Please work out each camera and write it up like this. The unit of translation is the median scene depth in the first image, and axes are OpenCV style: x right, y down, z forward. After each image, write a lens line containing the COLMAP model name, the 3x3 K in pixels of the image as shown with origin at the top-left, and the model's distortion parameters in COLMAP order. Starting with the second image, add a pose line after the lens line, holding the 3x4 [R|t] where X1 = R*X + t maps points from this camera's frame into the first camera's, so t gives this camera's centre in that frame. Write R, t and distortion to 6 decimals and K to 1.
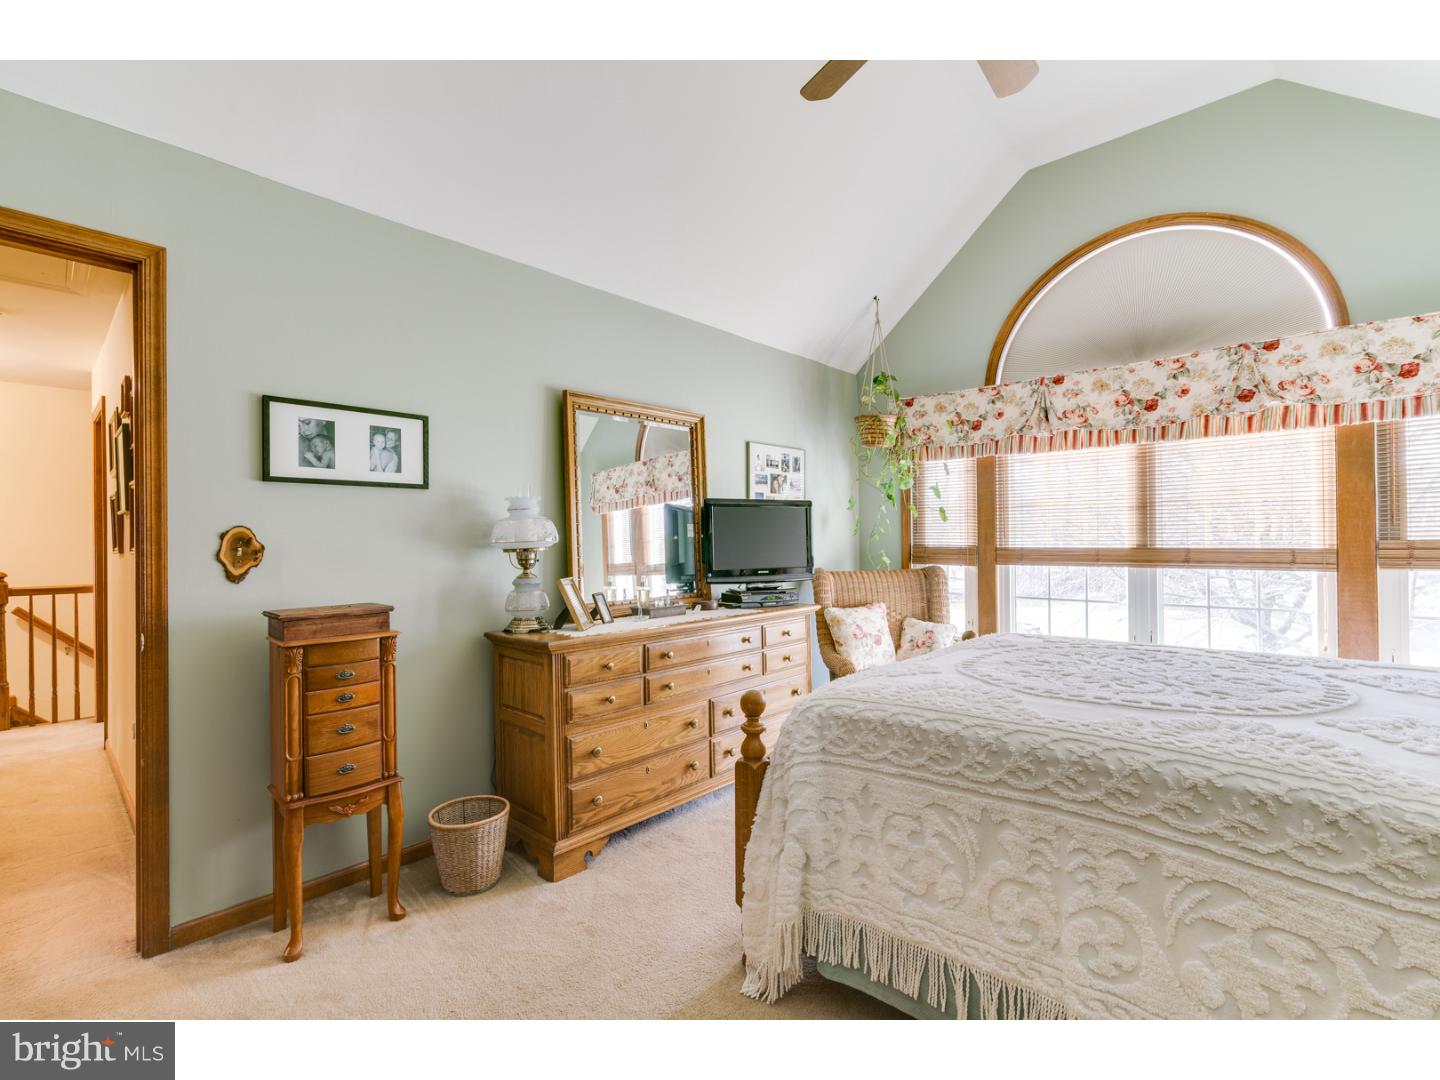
lens RADIAL K [[659.0, 0, 730.7], [0, 659.0, 544.9], [0, 0, 1]] dist [0.004010, 0.000730]
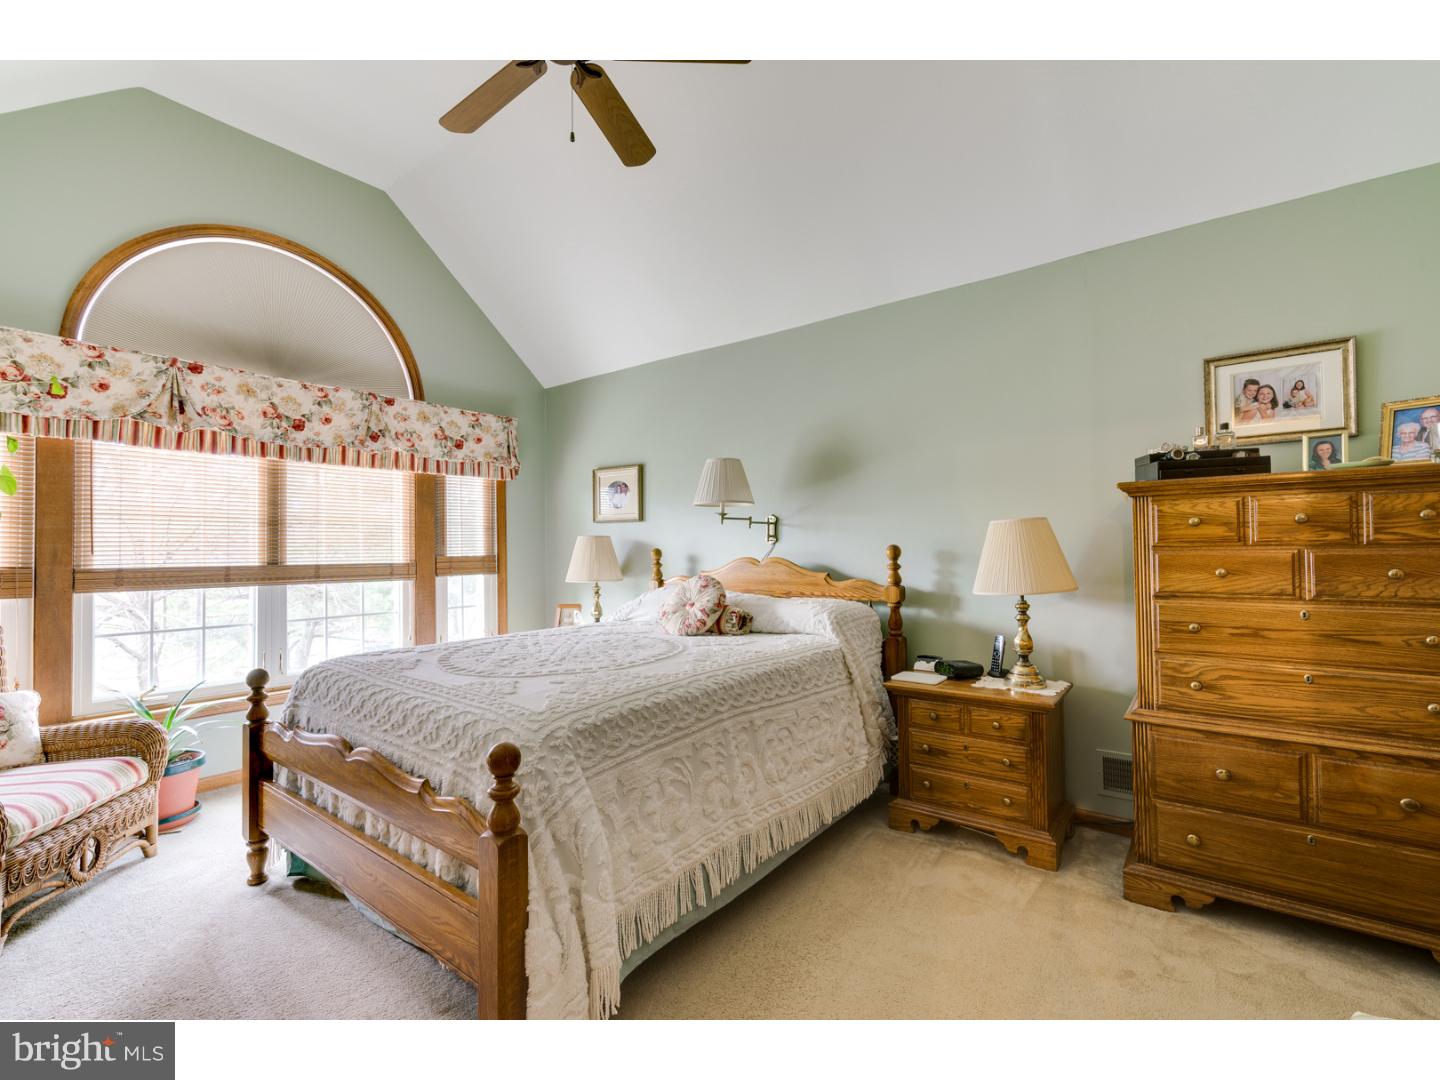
lens RADIAL K [[659.0, 0, 728.5], [0, 659.0, 534.3], [0, 0, 1]] dist [0.004010, 0.000730]
pose [[-0.102804, 0.031059, 0.994217, -0.426053], [0.013210, 0.999467, -0.029857, -0.003777], [-0.994614, 0.010064, -0.103159, 0.432072]]
